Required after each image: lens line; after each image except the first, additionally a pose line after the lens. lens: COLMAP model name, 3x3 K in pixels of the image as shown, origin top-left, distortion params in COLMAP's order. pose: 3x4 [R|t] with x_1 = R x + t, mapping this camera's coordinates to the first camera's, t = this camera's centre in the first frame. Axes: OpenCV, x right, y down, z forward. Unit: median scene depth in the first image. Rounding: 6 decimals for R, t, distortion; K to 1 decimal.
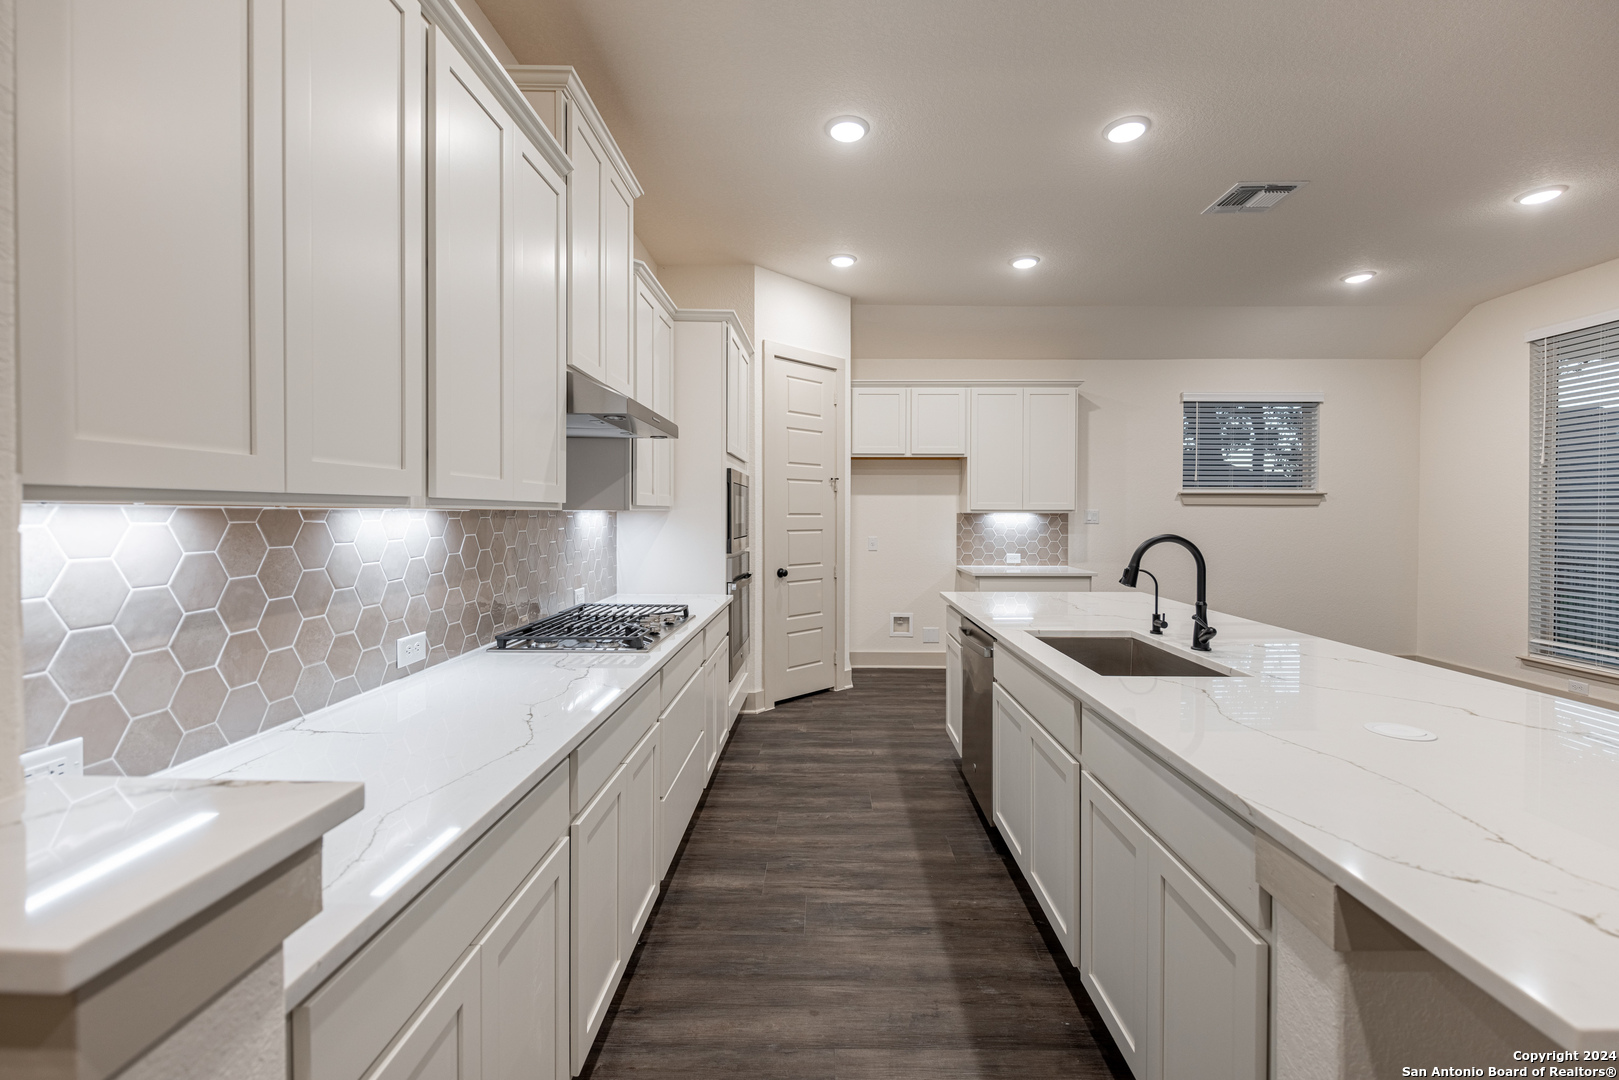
lens RADIAL K [[678.2, 0, 831.2], [0, 678.2, 525.6], [0, 0, 1]] dist [0.016959, -0.005256]
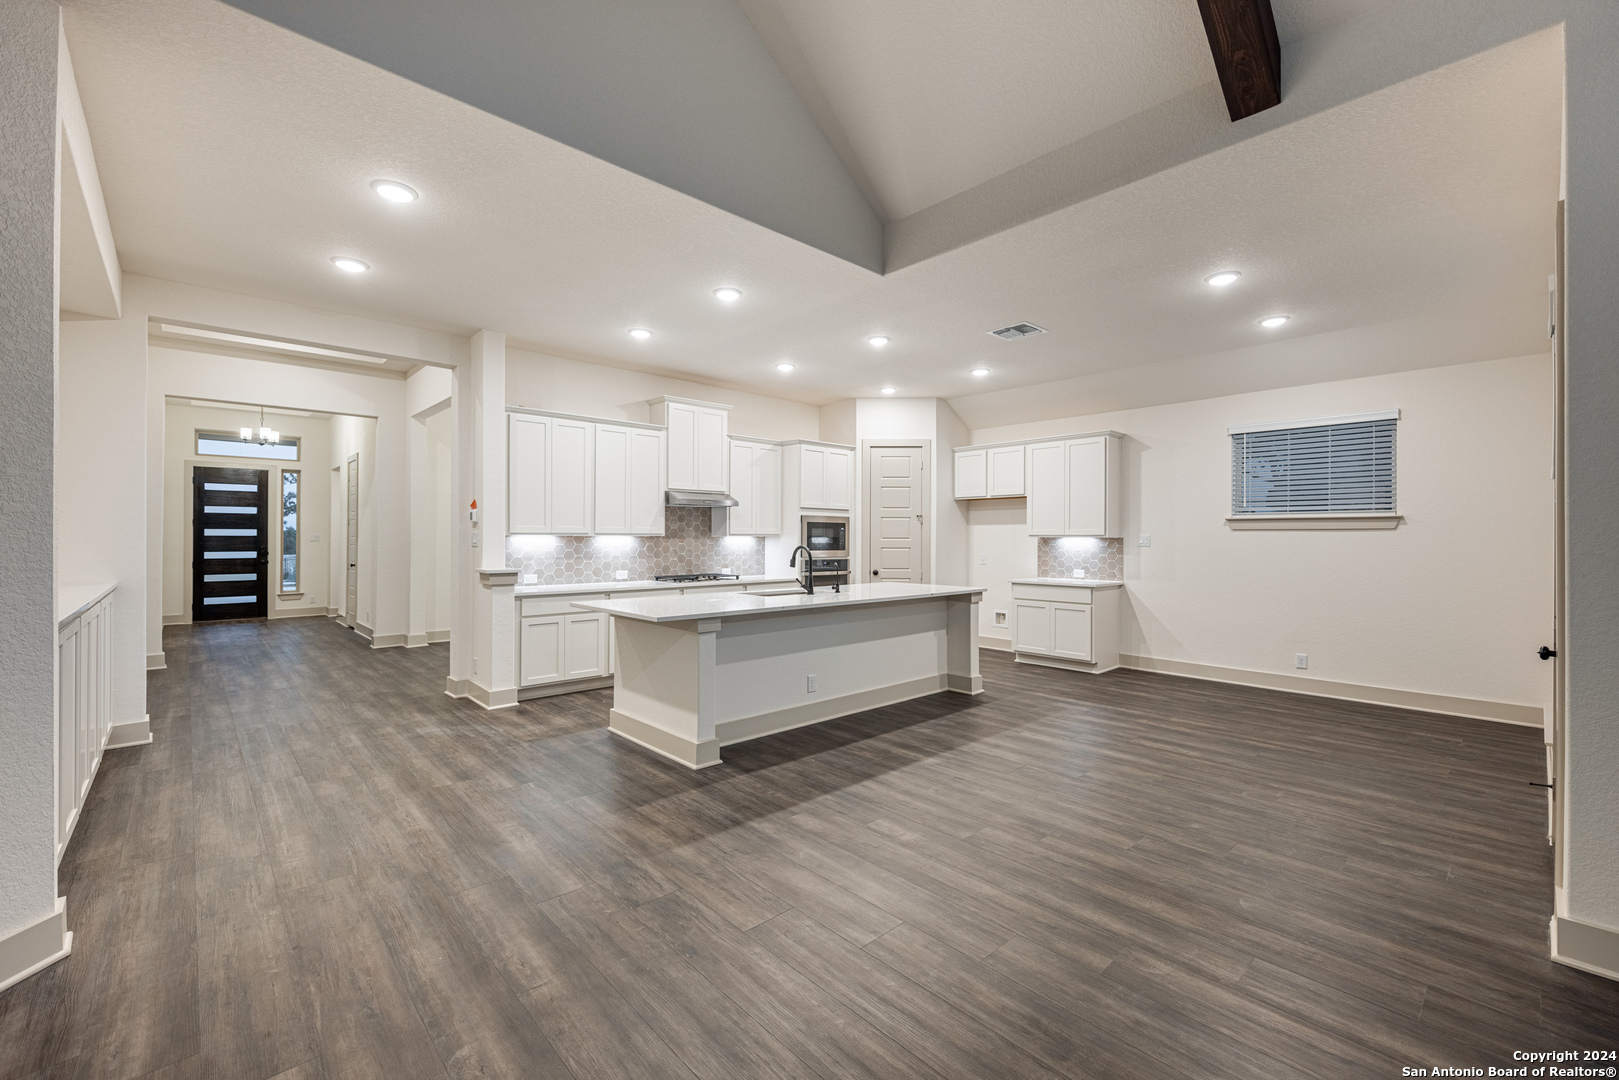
lens RADIAL K [[678.2, 0, 816.9], [0, 678.2, 535.0], [0, 0, 1]] dist [0.016959, -0.005256]
pose [[0.669807, -0.003625, -0.742526, 0.929363], [-0.014609, 0.999730, -0.018059, 0.006961], [0.742391, 0.022944, 0.669574, -0.218648]]
